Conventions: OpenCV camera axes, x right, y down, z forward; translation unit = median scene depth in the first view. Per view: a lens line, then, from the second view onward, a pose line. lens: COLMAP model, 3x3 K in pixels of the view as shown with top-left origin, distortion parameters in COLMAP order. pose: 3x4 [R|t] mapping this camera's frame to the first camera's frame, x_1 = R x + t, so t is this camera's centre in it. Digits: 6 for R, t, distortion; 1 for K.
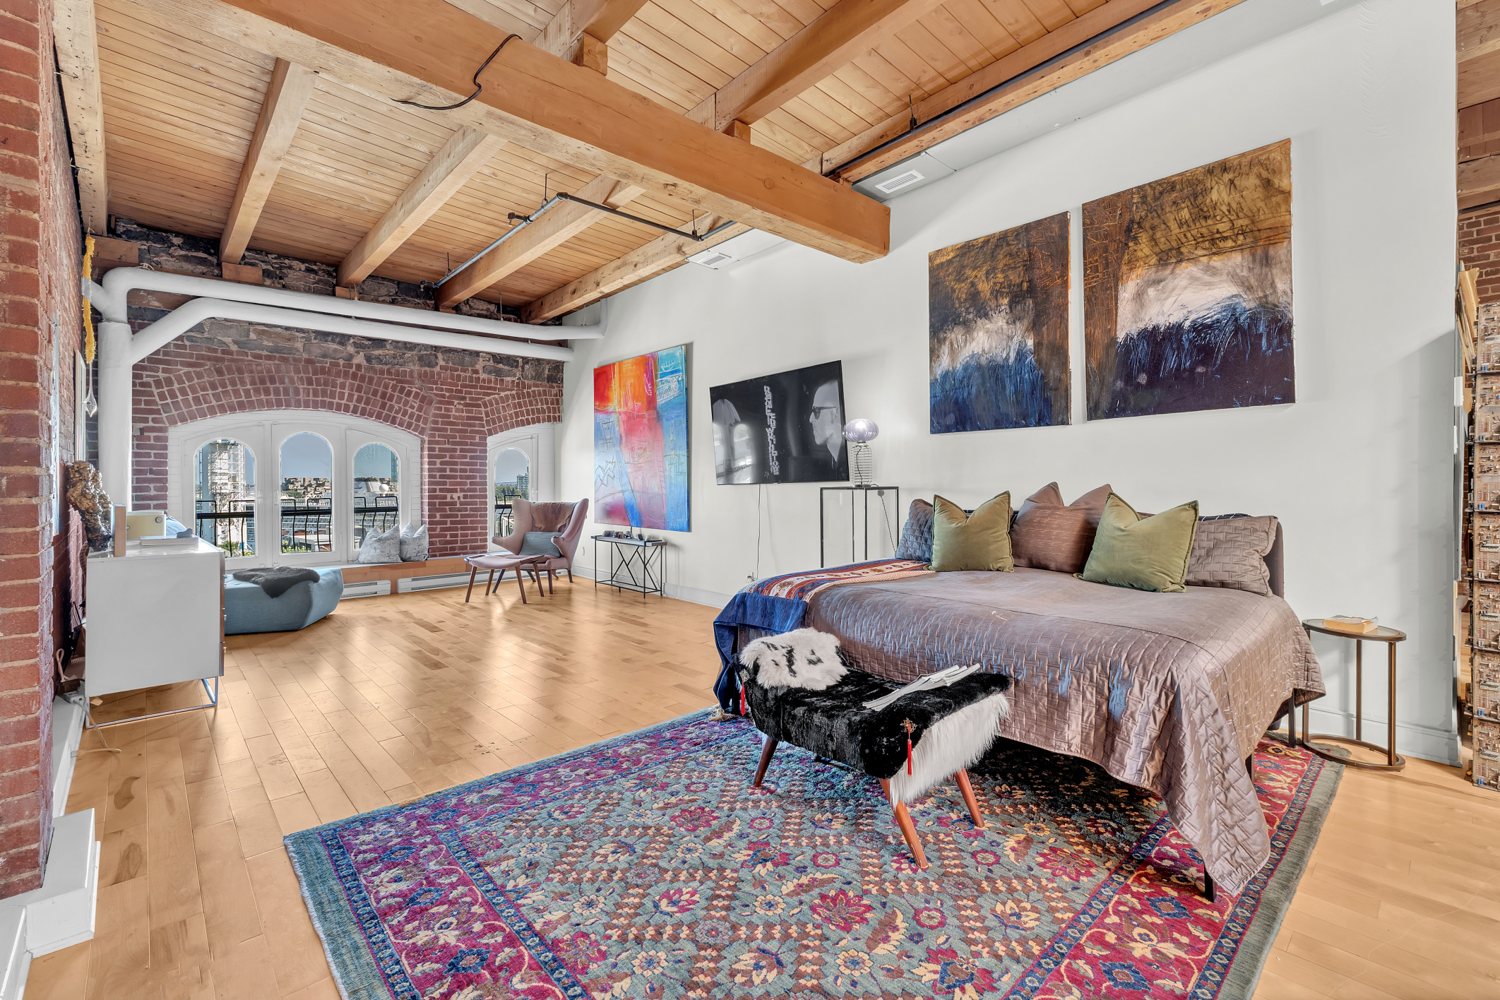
lens RADIAL K [[630.2, 0, 754.7], [0, 630.2, 485.6], [0, 0, 1]] dist [-0.000382, 0.000157]
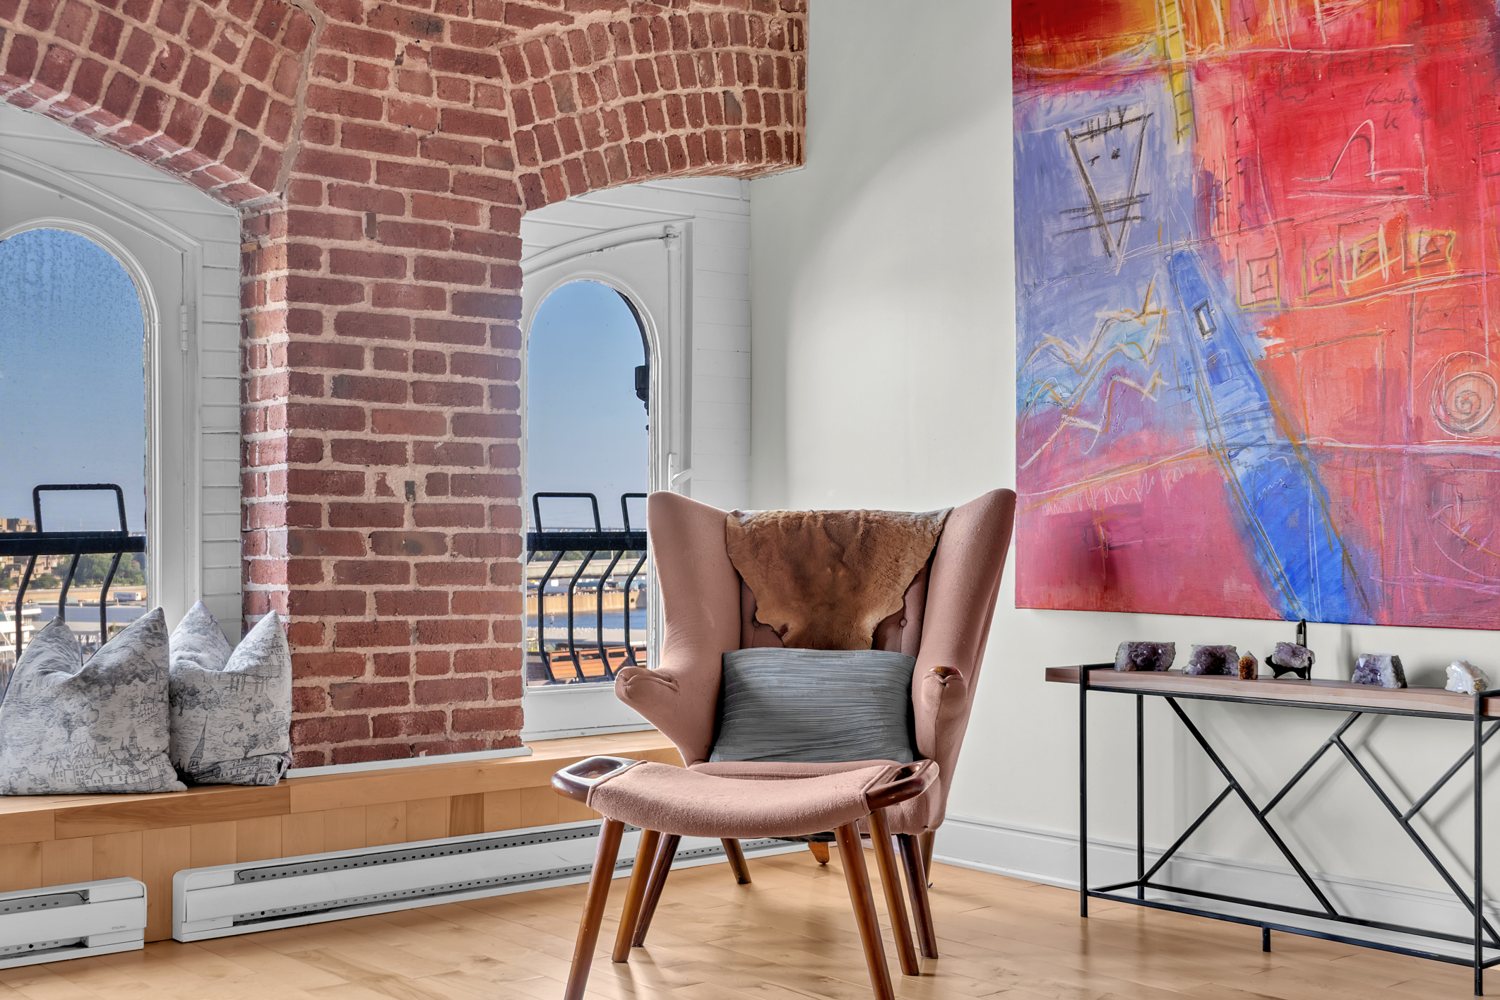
lens RADIAL K [[1897.3, 0, 750.6], [0, 1897.3, 504.1], [0, 0, 1]] dist [-0.003399, 0.000000]
pose [[0.997144, -0.002123, -0.075494, -0.310963], [0.000909, 0.999870, -0.016104, 0.035878], [0.075519, 0.015990, 0.997016, 0.371107]]
